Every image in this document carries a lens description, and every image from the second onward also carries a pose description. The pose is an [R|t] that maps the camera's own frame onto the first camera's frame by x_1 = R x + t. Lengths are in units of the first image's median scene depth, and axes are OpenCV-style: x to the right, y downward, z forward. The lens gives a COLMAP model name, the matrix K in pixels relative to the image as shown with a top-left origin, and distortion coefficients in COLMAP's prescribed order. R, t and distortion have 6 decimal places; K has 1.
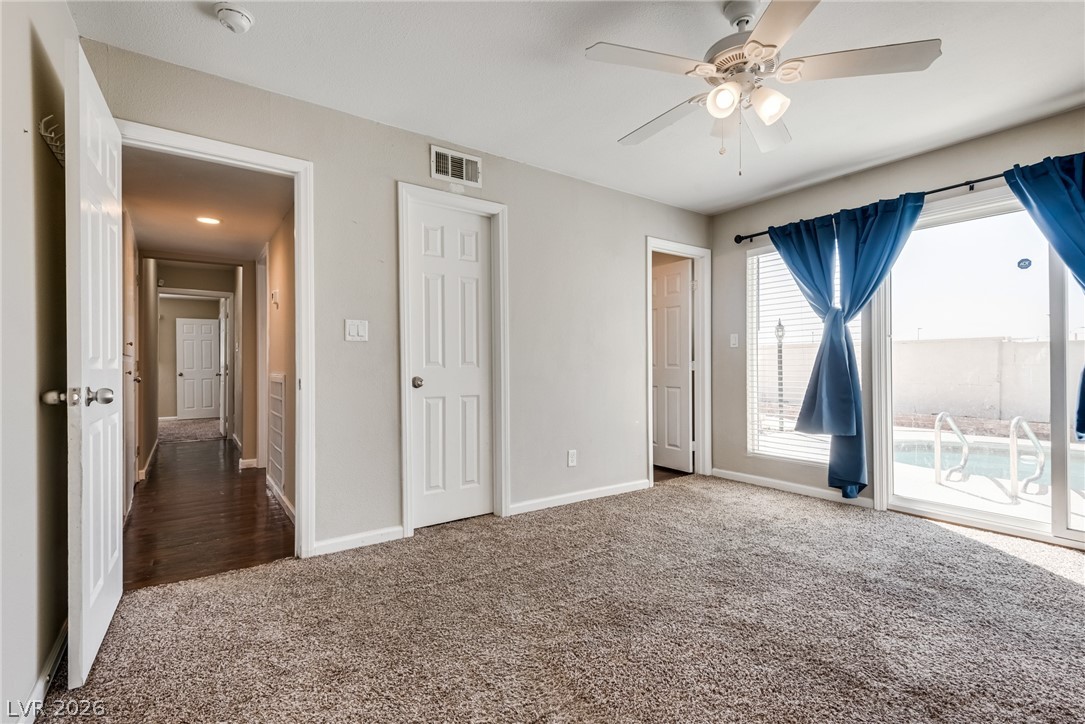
lens RADIAL K [[494.7, 0, 537.4], [0, 494.7, 357.1], [0, 0, 1]] dist [0.014795, -0.000633]
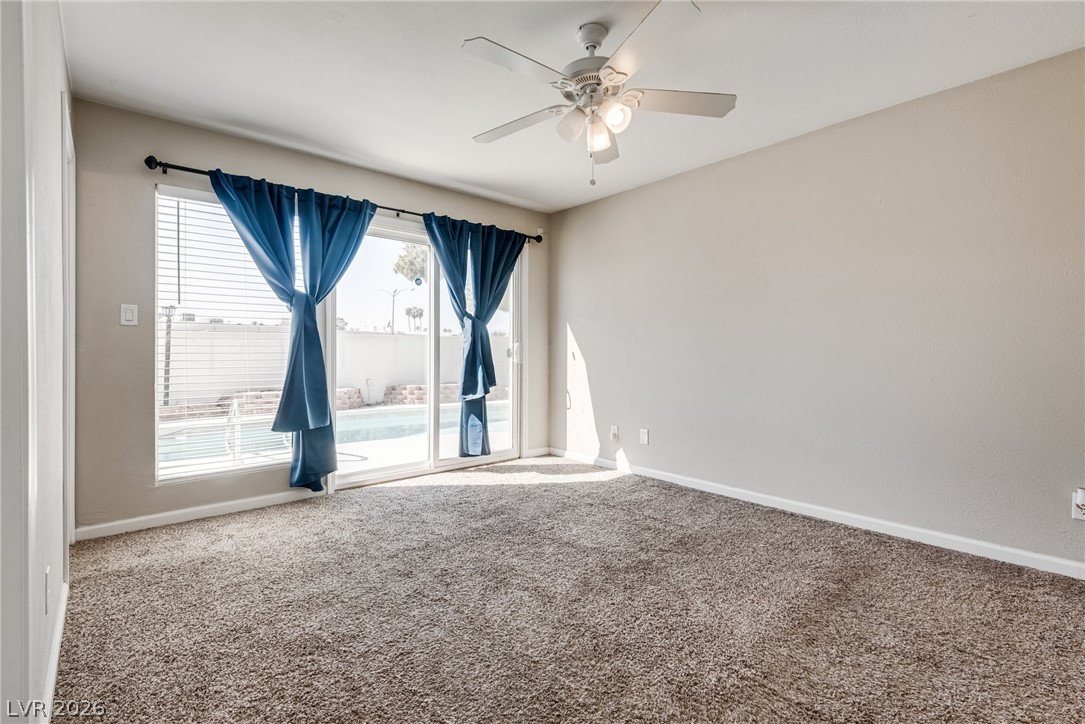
lens RADIAL K [[494.7, 0, 537.4], [0, 494.7, 357.1], [0, 0, 1]] dist [0.014795, -0.000633]
pose [[-0.099953, -0.007026, 0.994967, -0.395707], [-0.016929, 0.999842, 0.005360, 0.011071], [-0.994848, -0.016308, -0.100057, 0.711394]]
